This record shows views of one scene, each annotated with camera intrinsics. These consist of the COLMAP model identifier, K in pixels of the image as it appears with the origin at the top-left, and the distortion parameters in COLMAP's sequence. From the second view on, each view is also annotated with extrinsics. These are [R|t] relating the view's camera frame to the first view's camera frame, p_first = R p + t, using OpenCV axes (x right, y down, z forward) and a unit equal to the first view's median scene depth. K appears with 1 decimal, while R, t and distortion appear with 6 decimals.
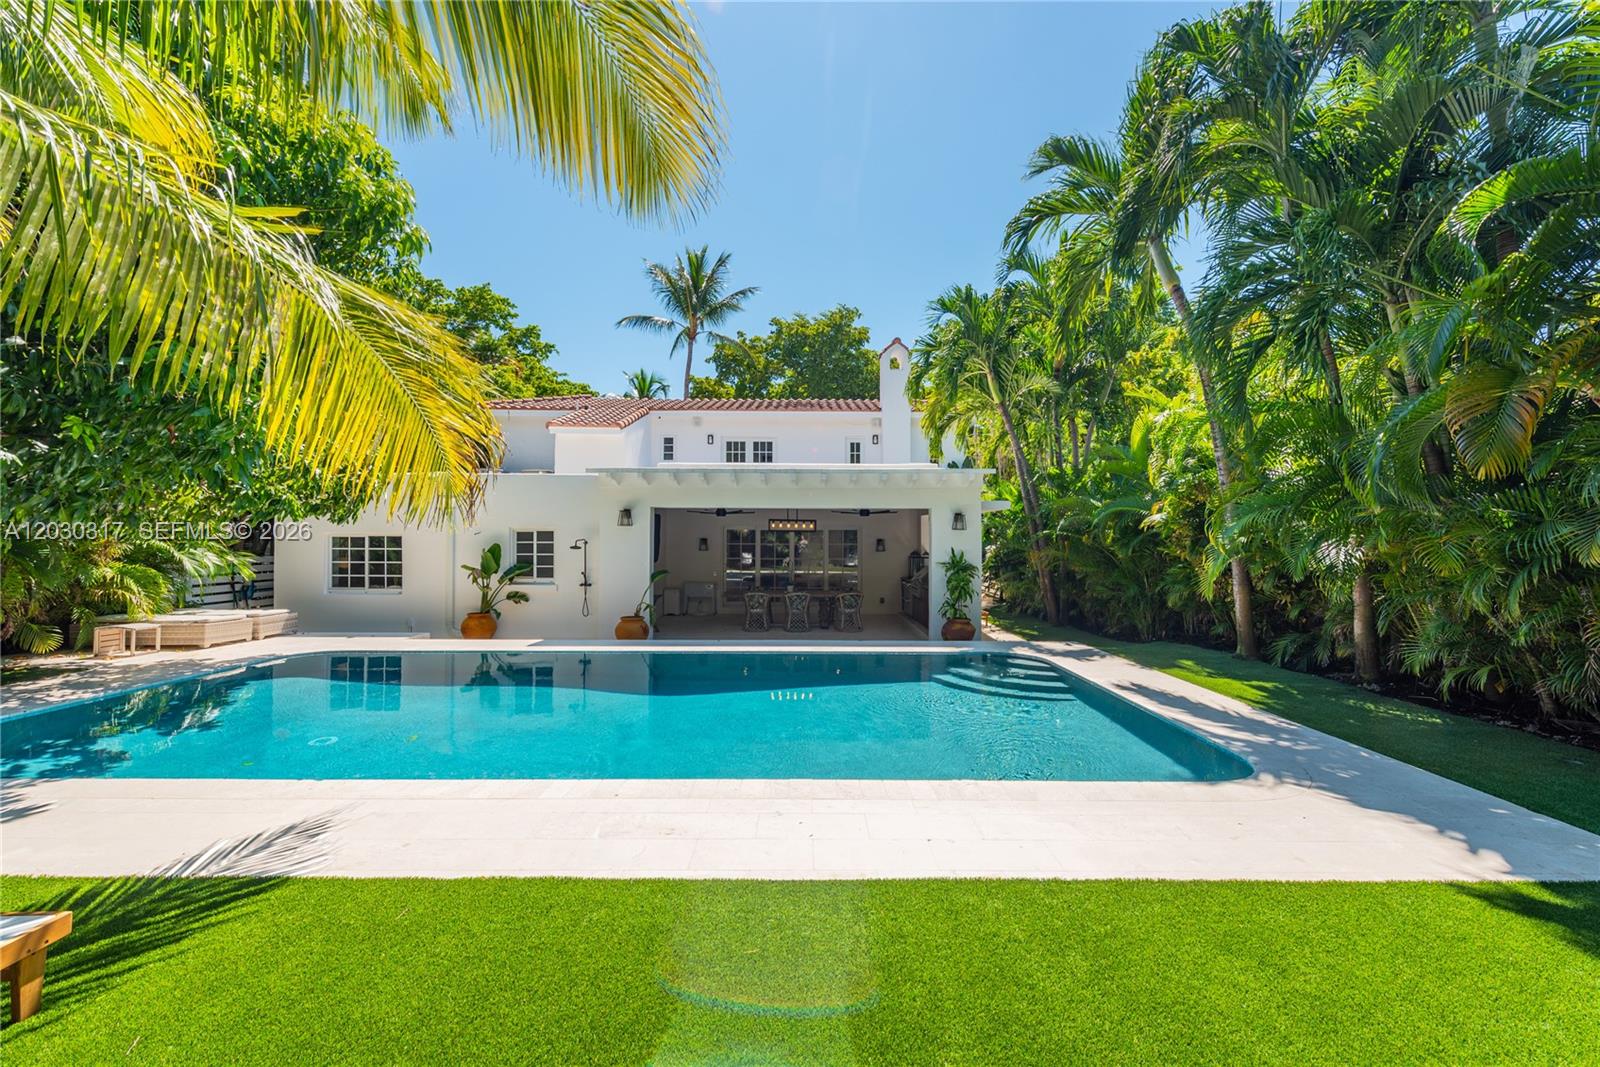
lens RADIAL K [[641.1, 0, 797.0], [0, 641.1, 541.6], [0, 0, 1]] dist [0.014159, -0.003250]
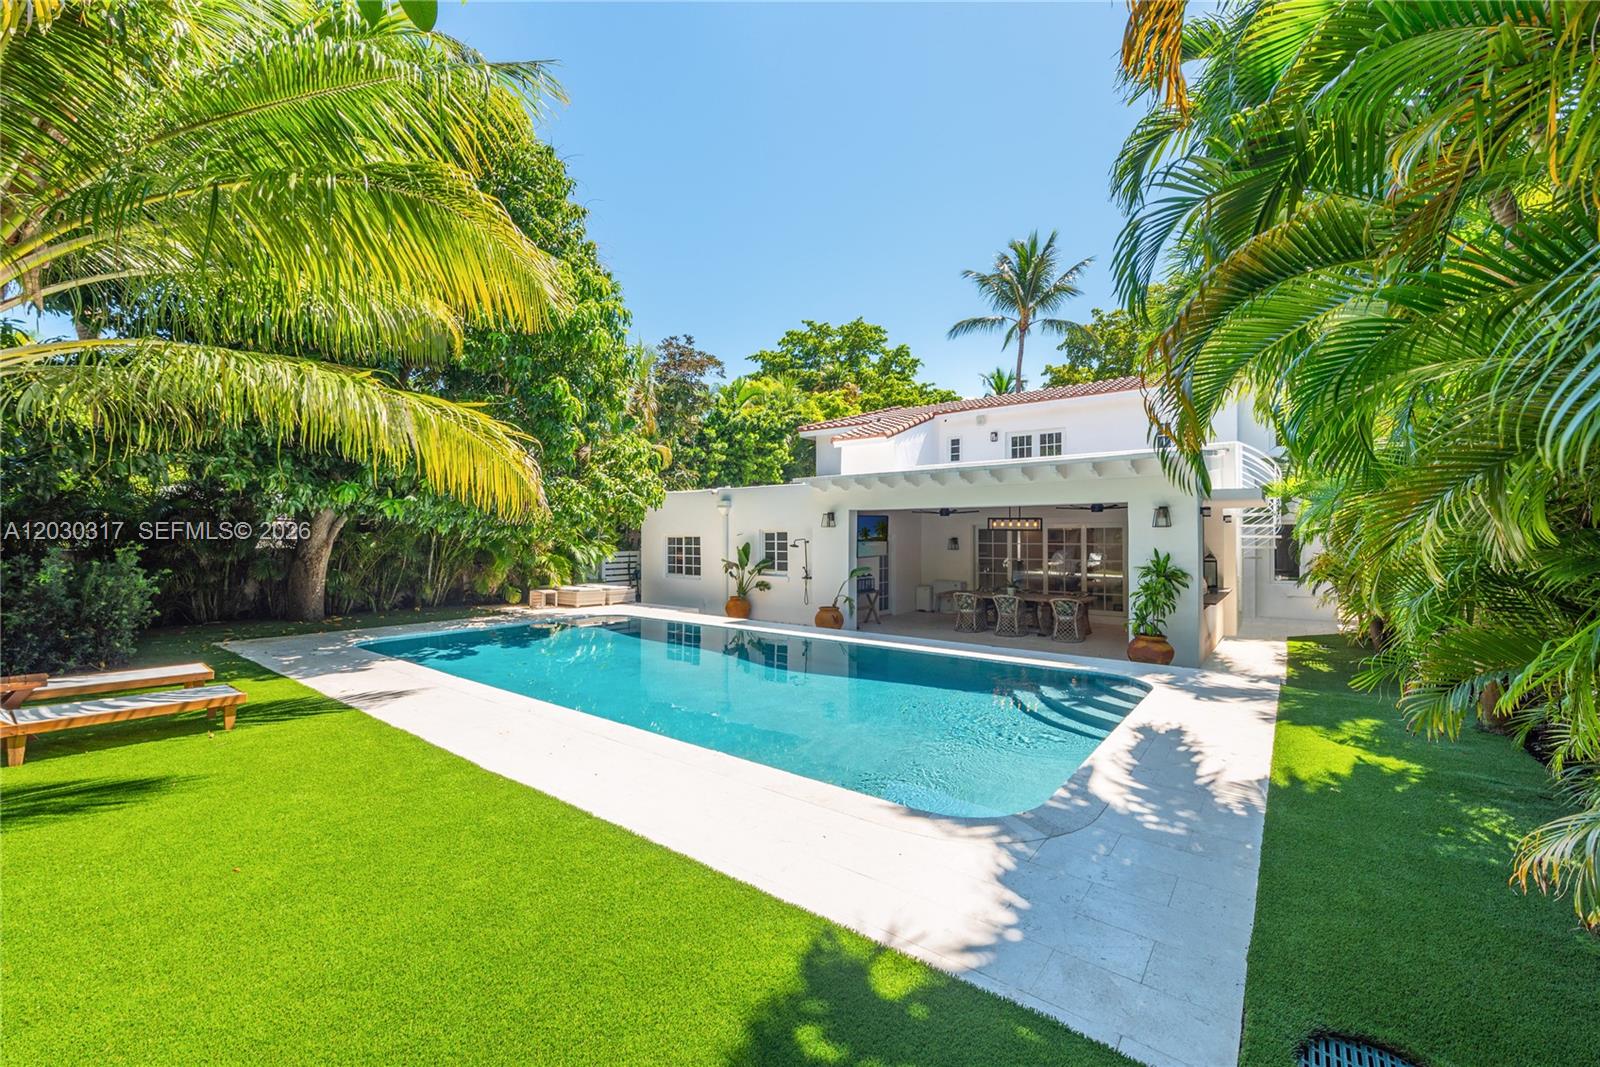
lens RADIAL K [[641.1, 0, 793.8], [0, 641.1, 528.5], [0, 0, 1]] dist [0.014159, -0.003250]
pose [[0.784100, -0.010782, -0.620541, 0.368588], [-0.000452, 0.999839, -0.017944, -0.001838], [0.620635, 0.014350, 0.783968, 0.068470]]
